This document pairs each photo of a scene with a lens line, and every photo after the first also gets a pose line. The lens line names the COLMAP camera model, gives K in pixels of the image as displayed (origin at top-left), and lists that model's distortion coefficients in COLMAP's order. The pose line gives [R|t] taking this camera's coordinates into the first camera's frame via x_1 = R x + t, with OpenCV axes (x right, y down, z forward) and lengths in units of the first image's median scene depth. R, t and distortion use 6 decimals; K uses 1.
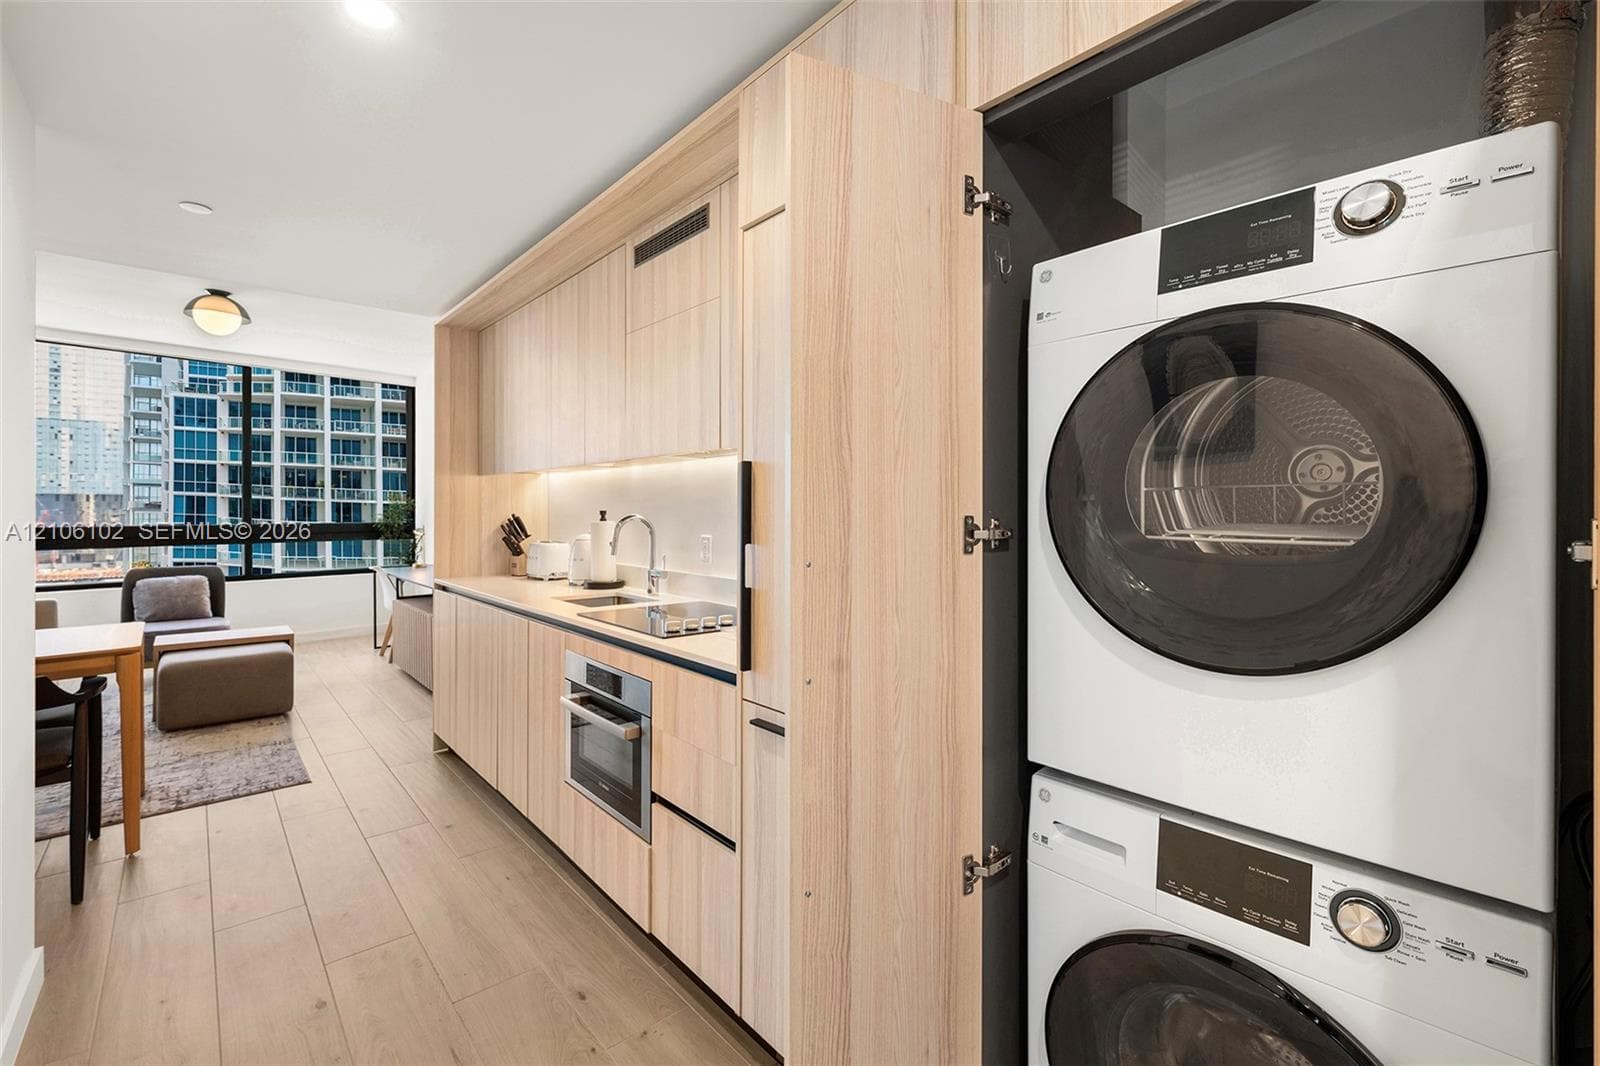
lens RADIAL K [[707.7, 0, 832.3], [0, 707.7, 510.9], [0, 0, 1]] dist [0.025573, -0.000047]
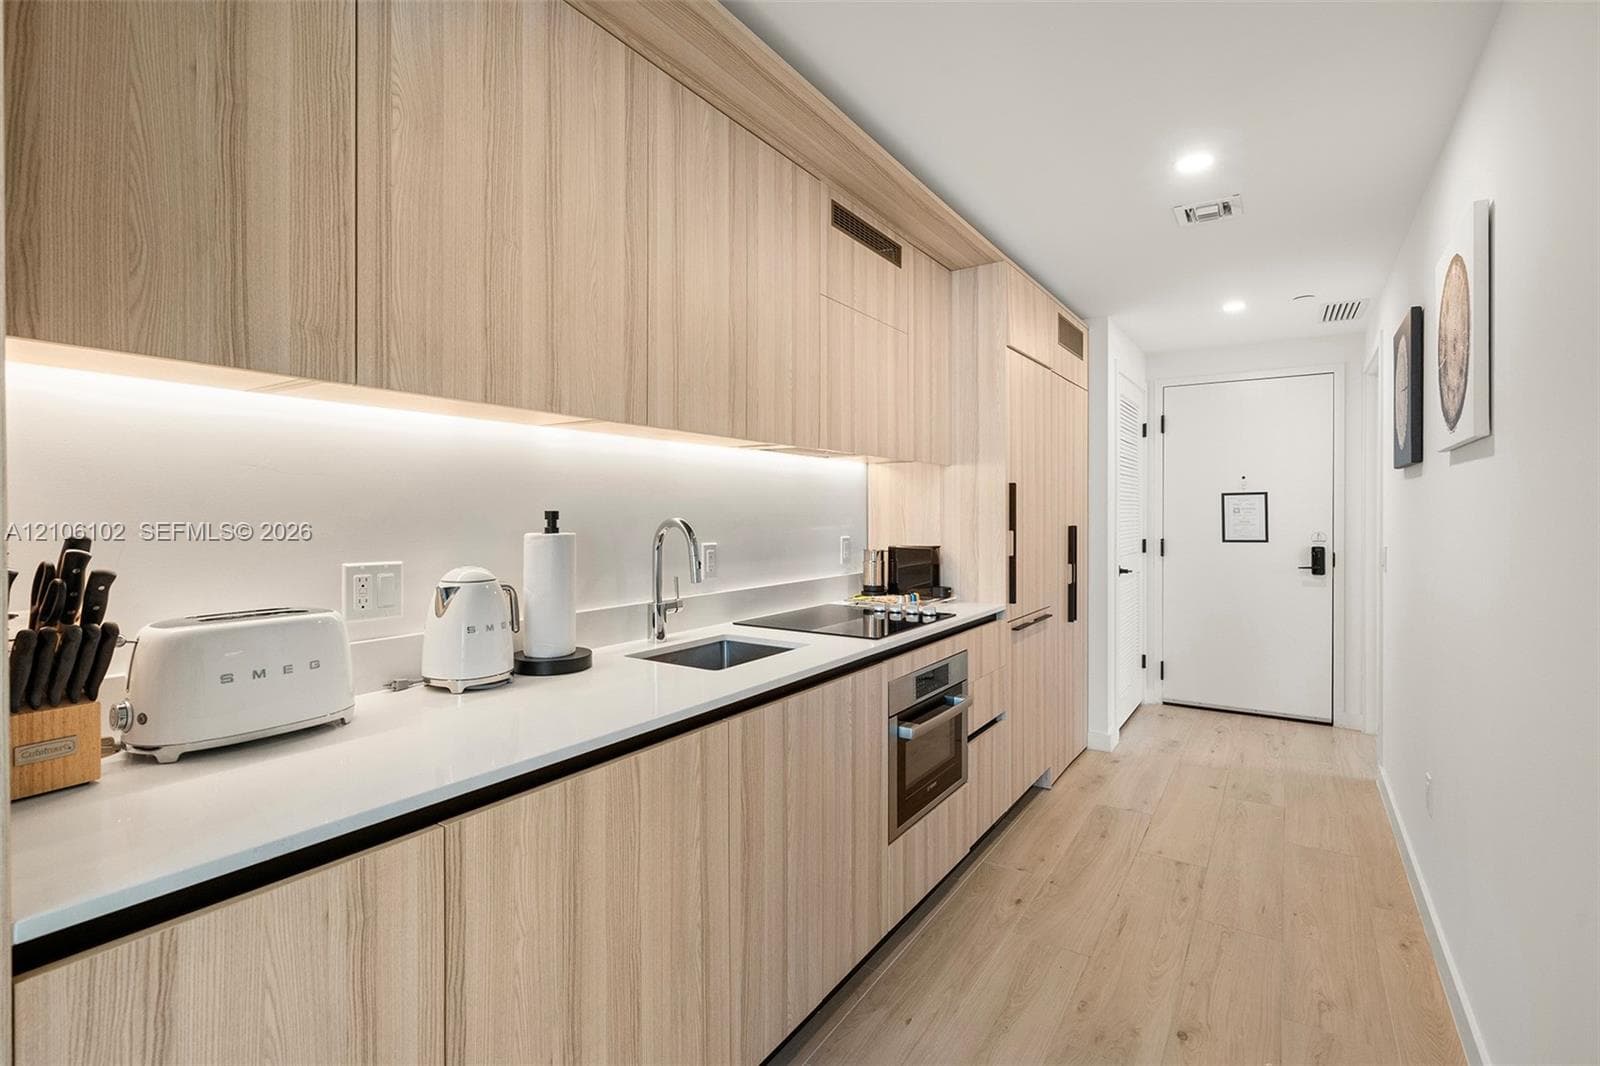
lens RADIAL K [[707.7, 0, 832.3], [0, 707.7, 510.9], [0, 0, 1]] dist [0.025573, -0.000047]
pose [[-0.249169, 0.002214, 0.968458, -1.129706], [0.002195, 0.999996, -0.001722, 0.000768], [-0.968458, 0.001697, -0.249173, 1.245907]]
